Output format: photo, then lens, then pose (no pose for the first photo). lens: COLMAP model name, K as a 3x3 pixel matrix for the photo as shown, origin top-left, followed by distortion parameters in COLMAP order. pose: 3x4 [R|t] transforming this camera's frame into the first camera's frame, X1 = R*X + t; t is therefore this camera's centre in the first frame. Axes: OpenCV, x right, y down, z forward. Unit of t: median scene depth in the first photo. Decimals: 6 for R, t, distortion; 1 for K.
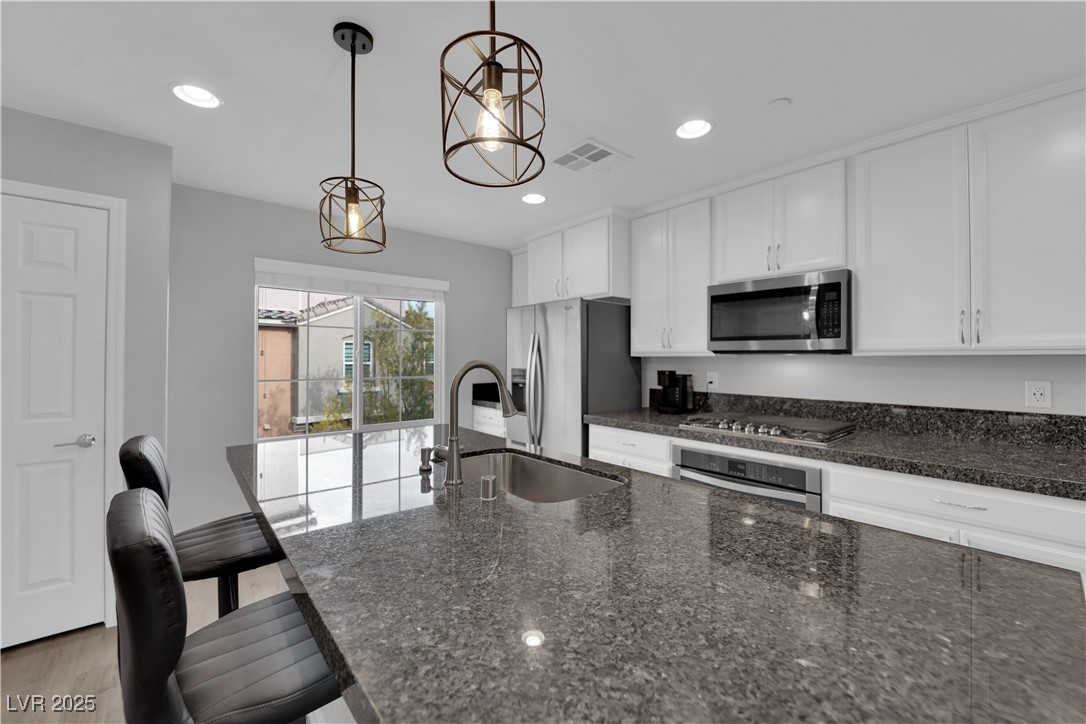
lens RADIAL K [[437.6, 0, 544.2], [0, 437.6, 356.5], [0, 0, 1]] dist [-0.013141, -0.000338]
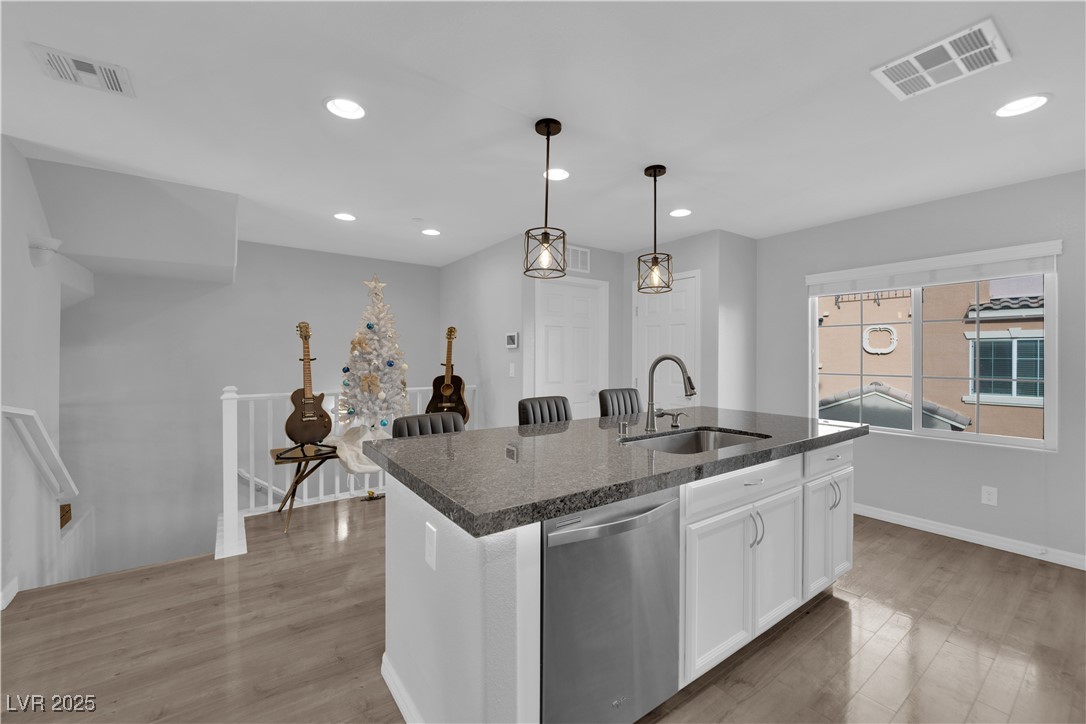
lens RADIAL K [[437.6, 0, 544.2], [0, 437.6, 356.5], [0, 0, 1]] dist [-0.013141, -0.000338]
pose [[-0.085950, -0.003694, -0.996293, 0.811608], [0.006058, 0.999973, -0.004230, 0.011119], [0.996281, -0.006399, -0.085925, 0.421195]]
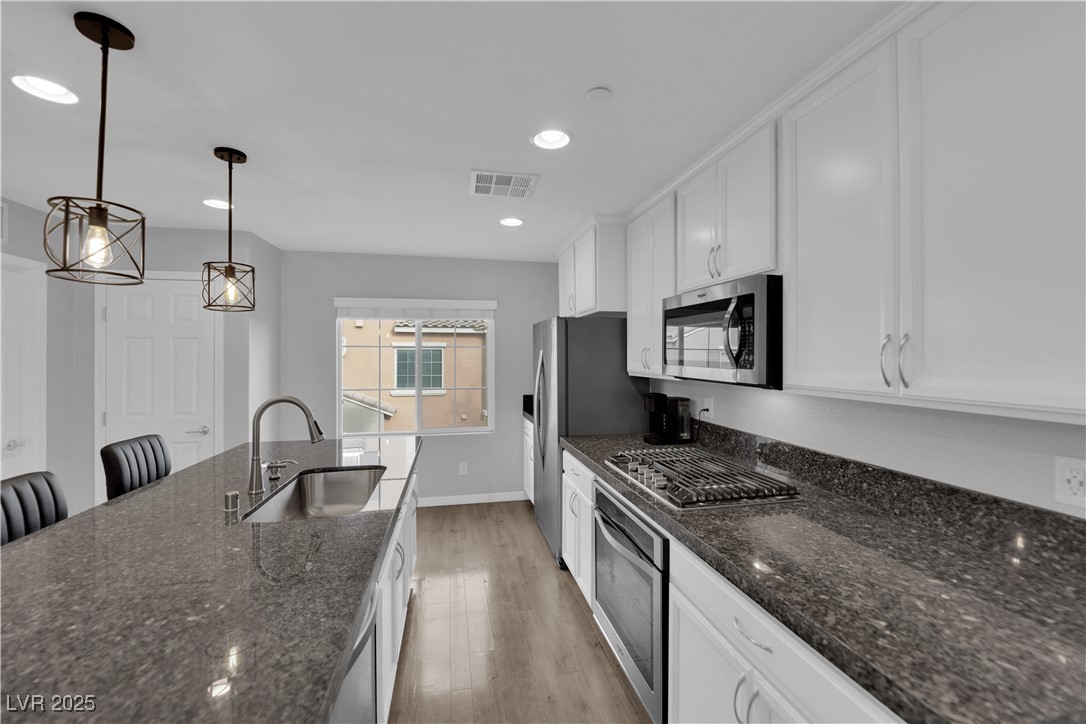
lens RADIAL K [[437.6, 0, 544.2], [0, 437.6, 356.5], [0, 0, 1]] dist [-0.013141, -0.000338]
pose [[0.879429, -0.002363, -0.476024, 0.644551], [0.006853, 0.999947, 0.007696, -0.064226], [0.475980, -0.010030, 0.879399, 0.159441]]
